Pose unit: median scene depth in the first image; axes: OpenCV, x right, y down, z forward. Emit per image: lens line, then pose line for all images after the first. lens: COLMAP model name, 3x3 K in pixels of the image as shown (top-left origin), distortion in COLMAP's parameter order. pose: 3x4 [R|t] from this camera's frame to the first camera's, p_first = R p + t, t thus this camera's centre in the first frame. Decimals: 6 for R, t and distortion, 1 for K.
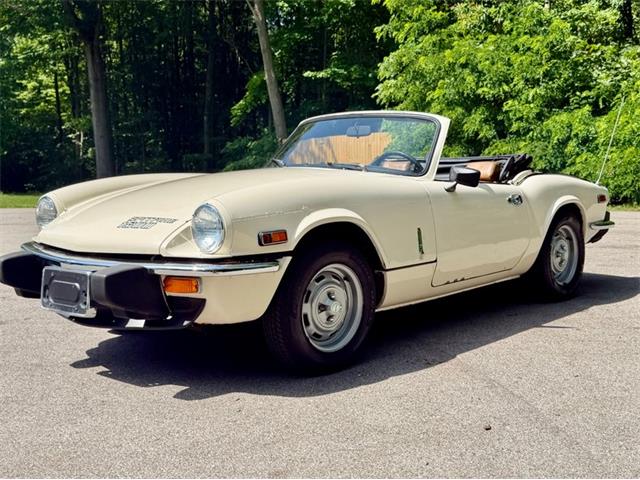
lens RADIAL K [[776.9, 0, 337.1], [0, 776.9, 233.4], [0, 0, 1]] dist [0.048723, 0.000000]
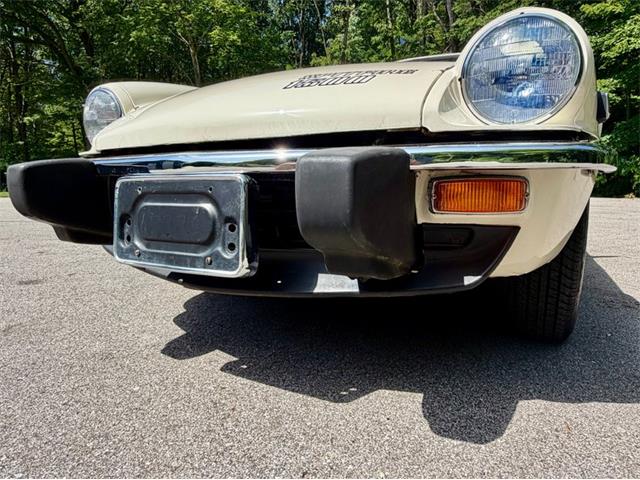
lens RADIAL K [[387.8, 0, 327.8], [0, 387.8, 236.2], [0, 0, 1]] dist [0.002327, -0.001333]
pose [[0.973991, -0.030112, 0.224575, -0.296527], [0.019090, 0.998511, 0.051093, 0.068342], [-0.225779, -0.045477, 0.973116, 0.717610]]
